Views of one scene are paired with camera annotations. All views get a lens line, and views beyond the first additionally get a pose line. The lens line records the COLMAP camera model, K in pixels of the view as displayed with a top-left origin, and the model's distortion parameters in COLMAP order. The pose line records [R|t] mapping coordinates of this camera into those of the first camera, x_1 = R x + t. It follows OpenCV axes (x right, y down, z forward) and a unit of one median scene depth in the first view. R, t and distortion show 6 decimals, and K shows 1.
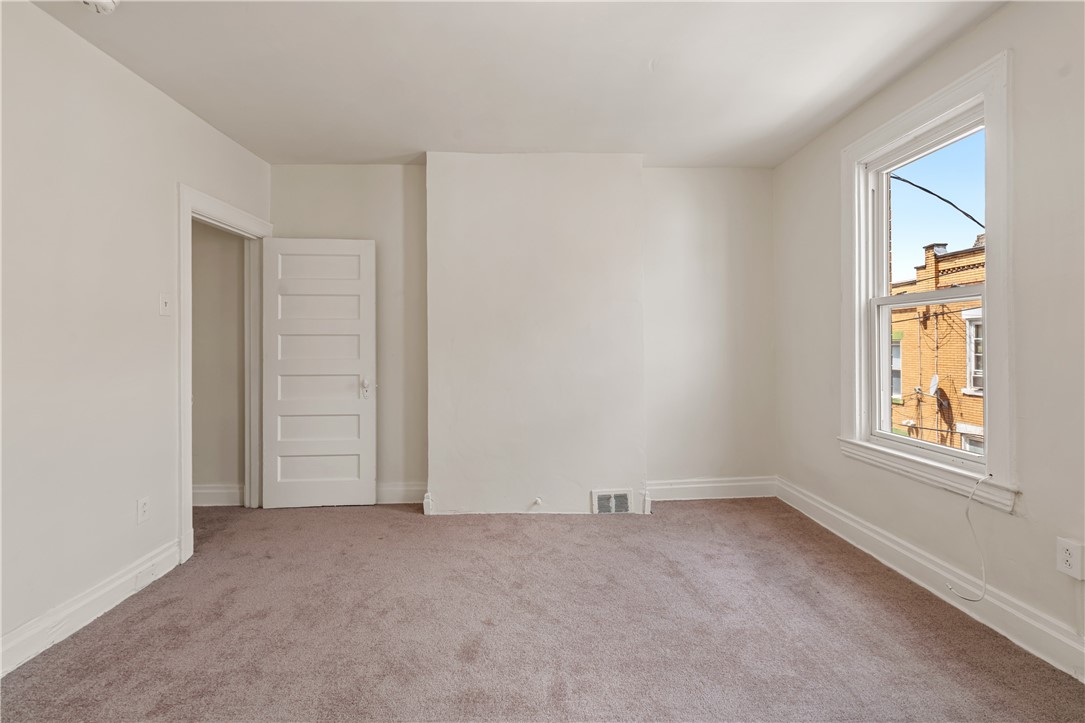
lens RADIAL K [[493.2, 0, 546.4], [0, 493.2, 340.9], [0, 0, 1]] dist [-0.008746, 0.003627]
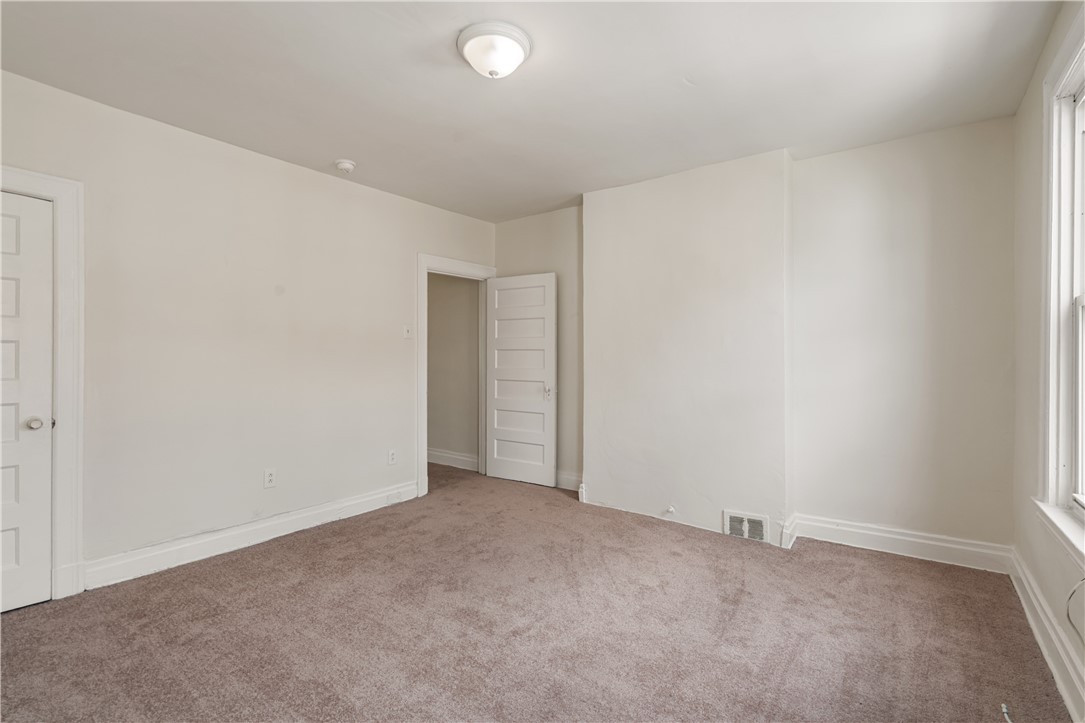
lens RADIAL K [[493.2, 0, 539.0], [0, 493.2, 354.5], [0, 0, 1]] dist [-0.008746, 0.003627]
pose [[0.779316, 0.006018, -0.626602, 0.449092], [-0.001915, 0.999972, 0.007221, -0.009331], [0.626628, -0.004428, 0.779306, 0.018170]]
